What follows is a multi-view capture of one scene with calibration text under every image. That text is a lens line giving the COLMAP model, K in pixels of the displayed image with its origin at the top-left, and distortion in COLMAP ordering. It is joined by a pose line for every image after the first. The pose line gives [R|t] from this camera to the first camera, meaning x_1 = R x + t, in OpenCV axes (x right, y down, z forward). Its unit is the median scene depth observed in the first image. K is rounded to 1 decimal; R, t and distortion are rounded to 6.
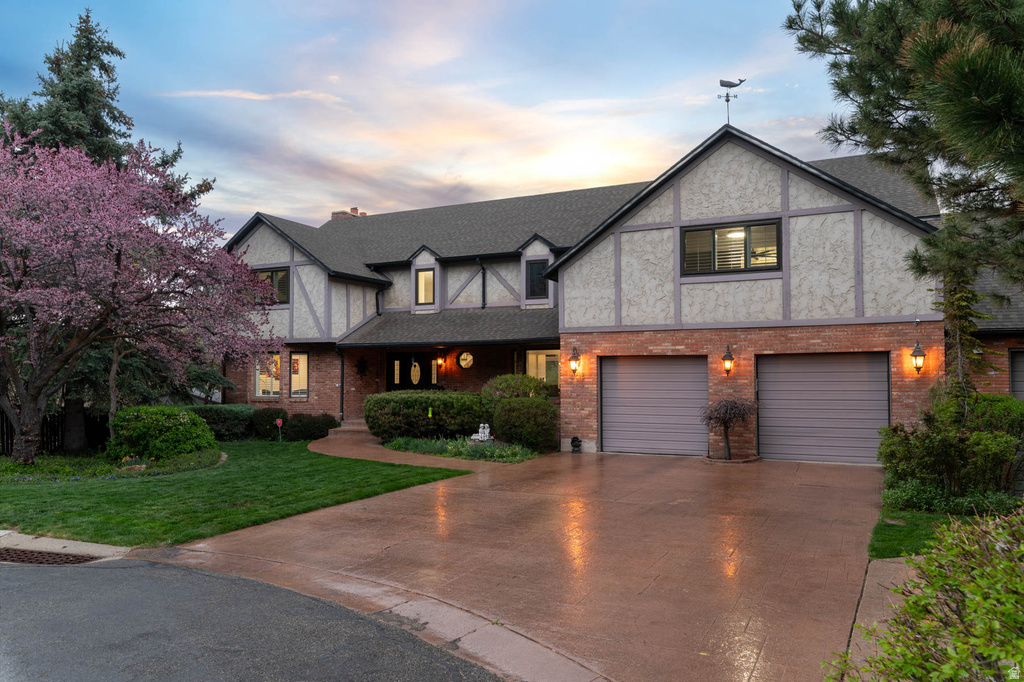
lens RADIAL K [[713.5, 0, 512.0], [0, 713.5, 341.0], [0, 0, 1]] dist [-0.001368, -0.002275]
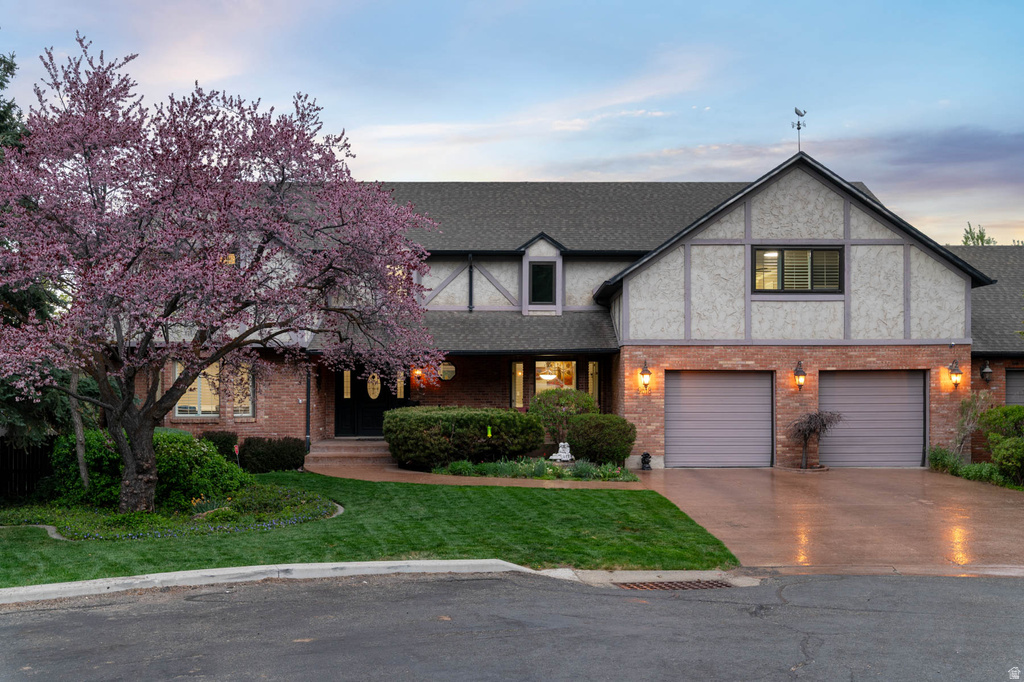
lens RADIAL K [[878.4, 0, 511.7], [0, 878.4, 371.3], [0, 0, 1]] dist [-0.000657, 0.002012]
pose [[0.897399, 0.007310, 0.441158, -0.616047], [-0.022462, 0.999323, 0.029131, -0.007542], [-0.440647, -0.036052, 0.896956, 0.013913]]
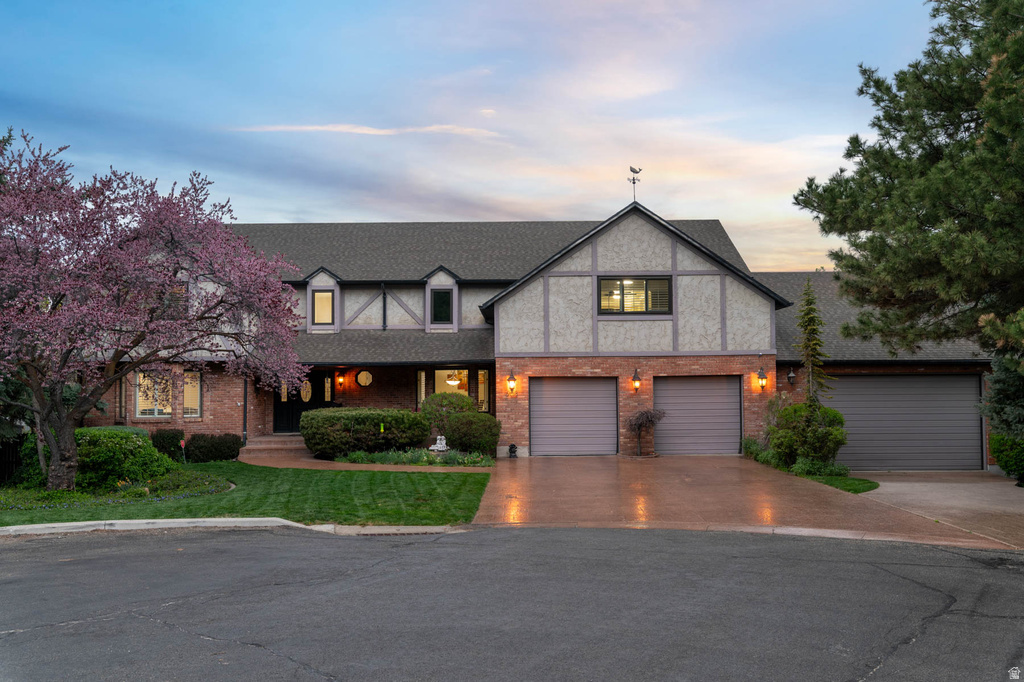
lens RADIAL K [[789.9, 0, 512.0], [0, 789.9, 341.0], [0, 0, 1]] dist [0.002908, 0.000282]
pose [[0.900194, 0.019302, 0.435061, -0.503868], [-0.015037, 0.999799, -0.013246, -0.022074], [-0.435229, 0.005382, 0.900304, -0.200183]]
